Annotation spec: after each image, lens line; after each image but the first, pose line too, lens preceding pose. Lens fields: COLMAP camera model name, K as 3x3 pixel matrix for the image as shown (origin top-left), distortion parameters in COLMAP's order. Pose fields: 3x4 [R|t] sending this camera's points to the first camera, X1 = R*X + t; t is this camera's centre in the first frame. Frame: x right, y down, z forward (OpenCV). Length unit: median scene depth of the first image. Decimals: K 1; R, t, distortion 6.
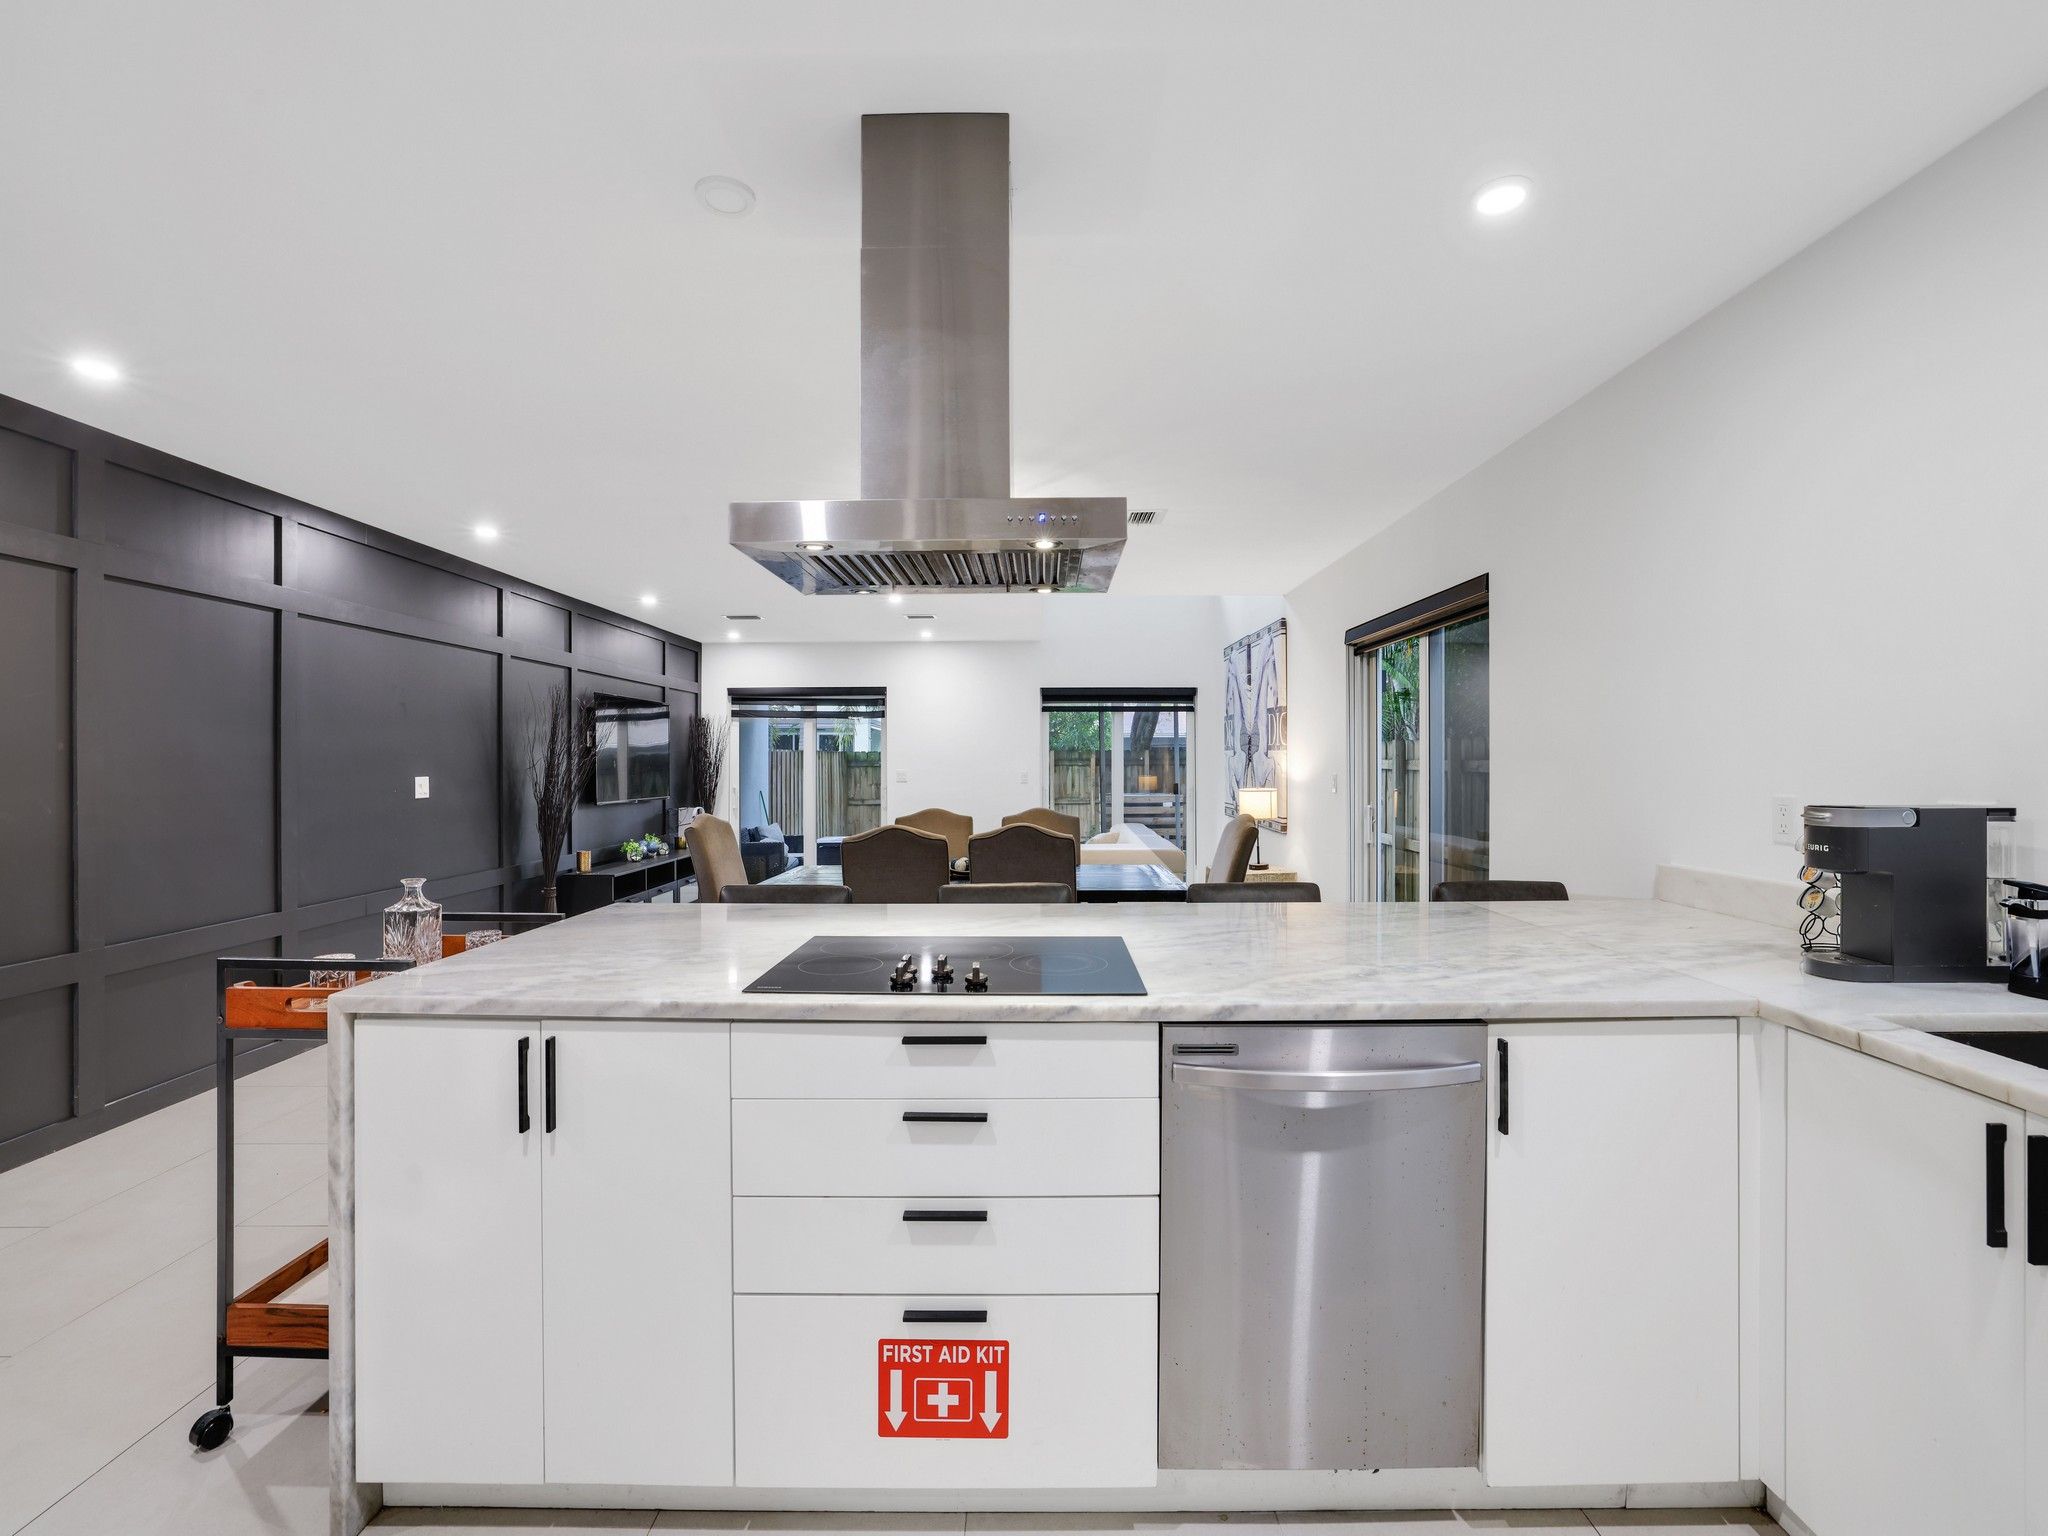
lens RADIAL K [[876.3, 0, 1039.2], [0, 876.3, 771.6], [0, 0, 1]] dist [-0.042742, 0.017292]
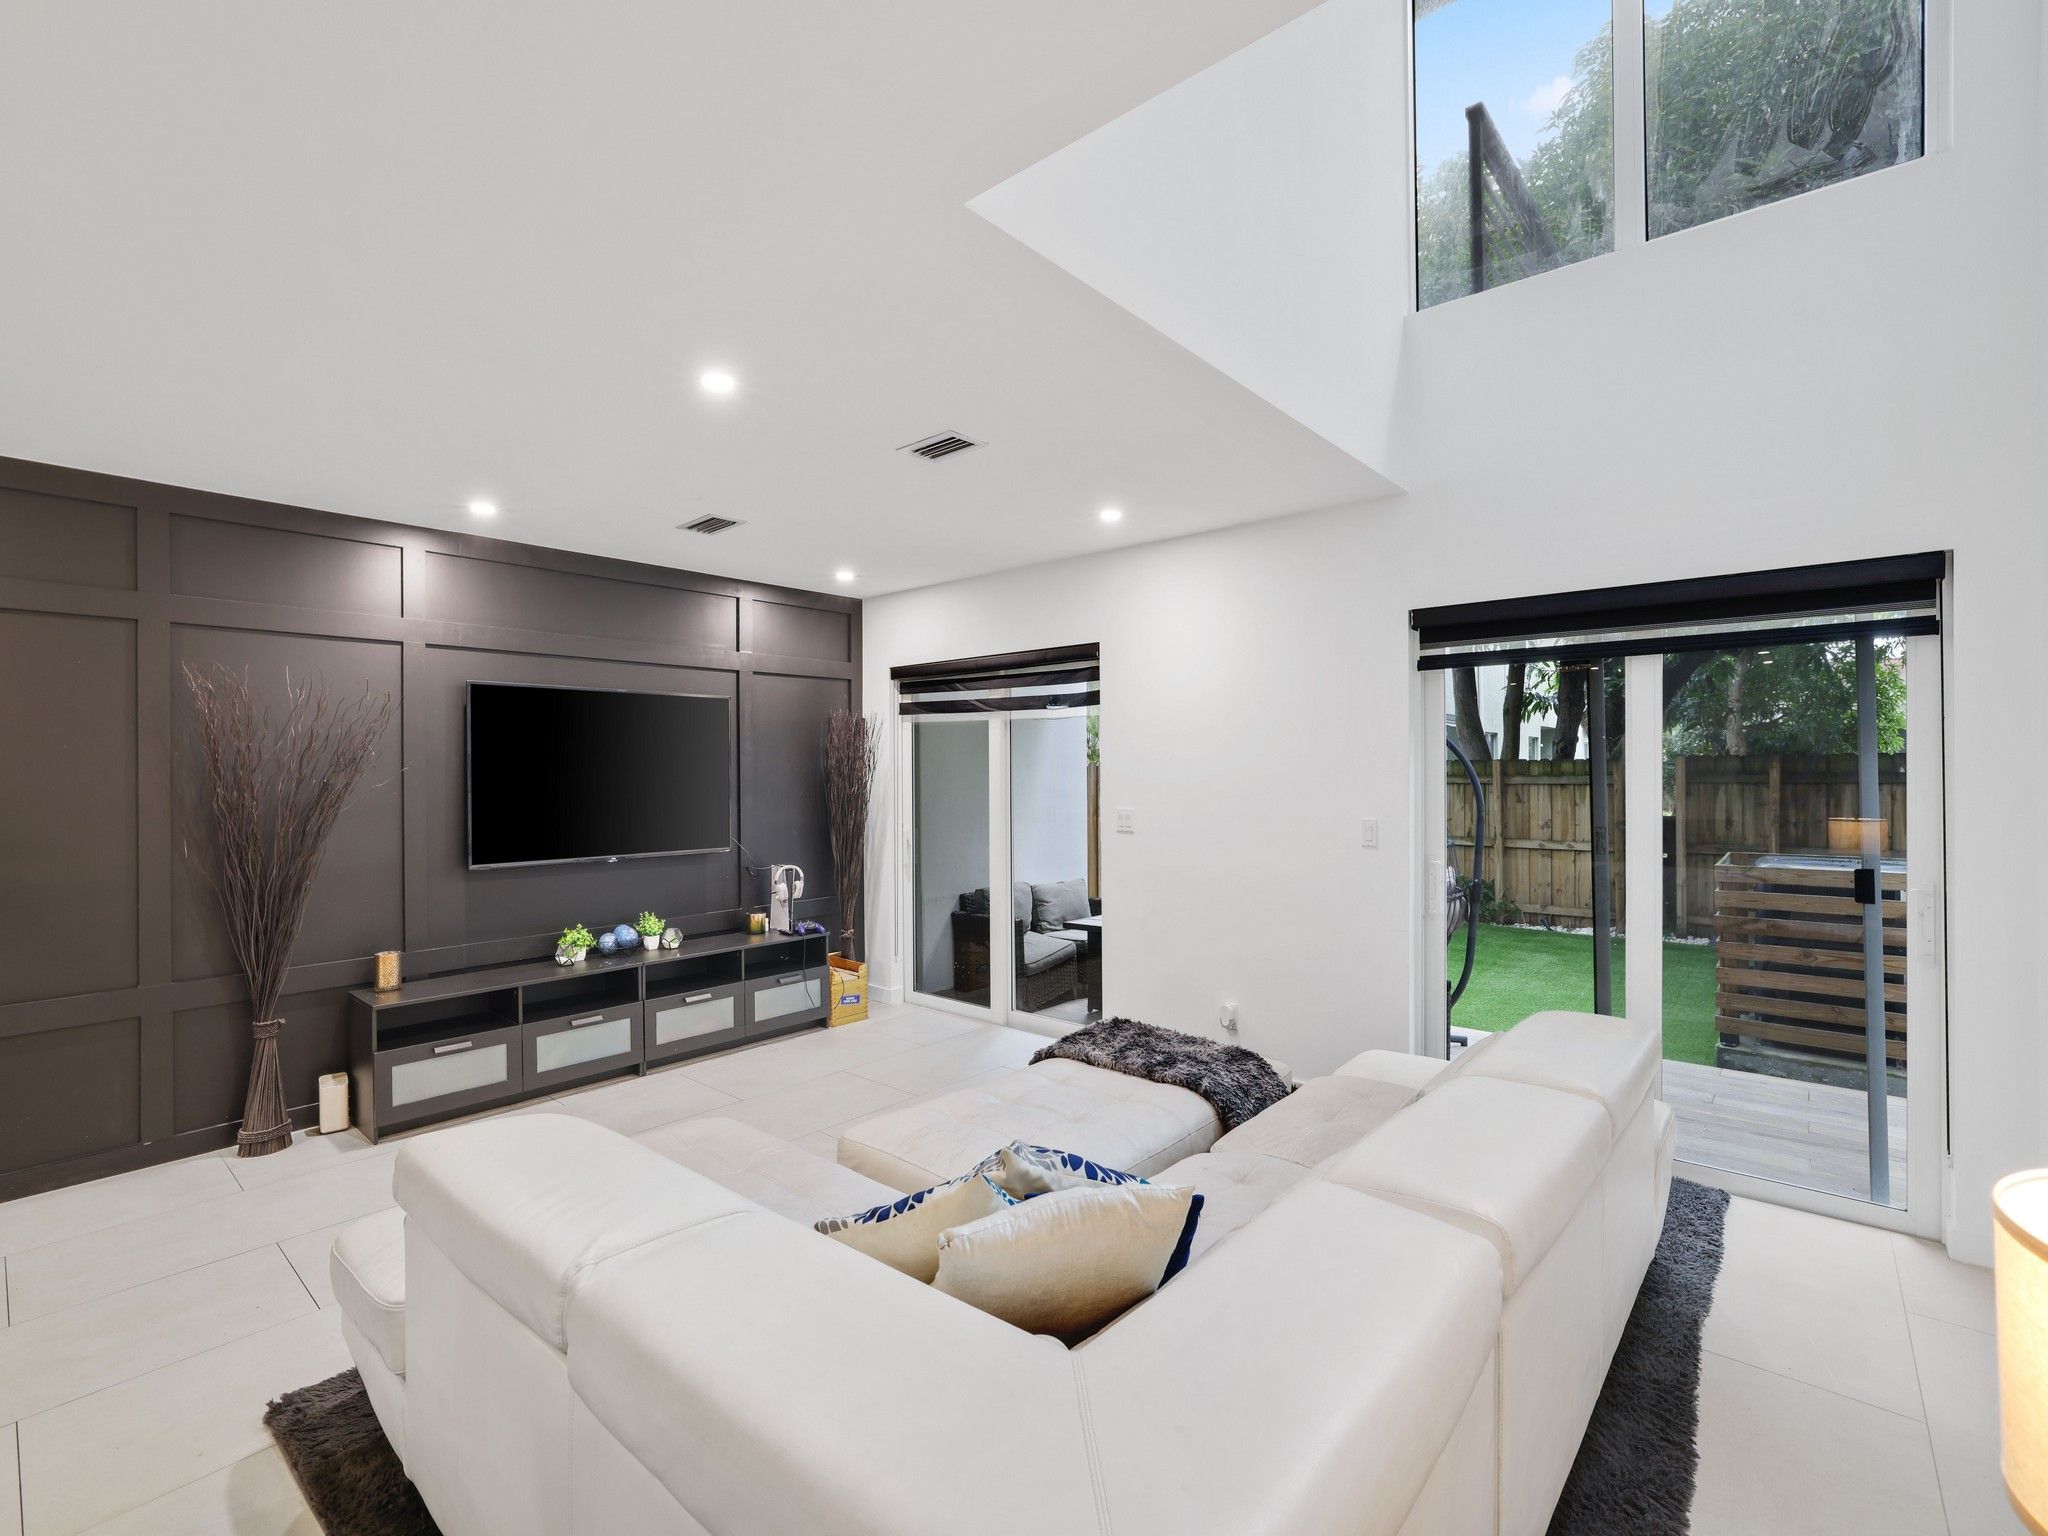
lens RADIAL K [[914.7, 0, 1024.0], [0, 914.7, 768.0], [0, 0, 1]] dist [-0.043520, 0.000067]
pose [[0.750795, -0.001984, -0.660532, 0.139977], [-0.003983, 0.999964, -0.007531, -0.020300], [0.660523, 0.008285, 0.750760, 0.577459]]
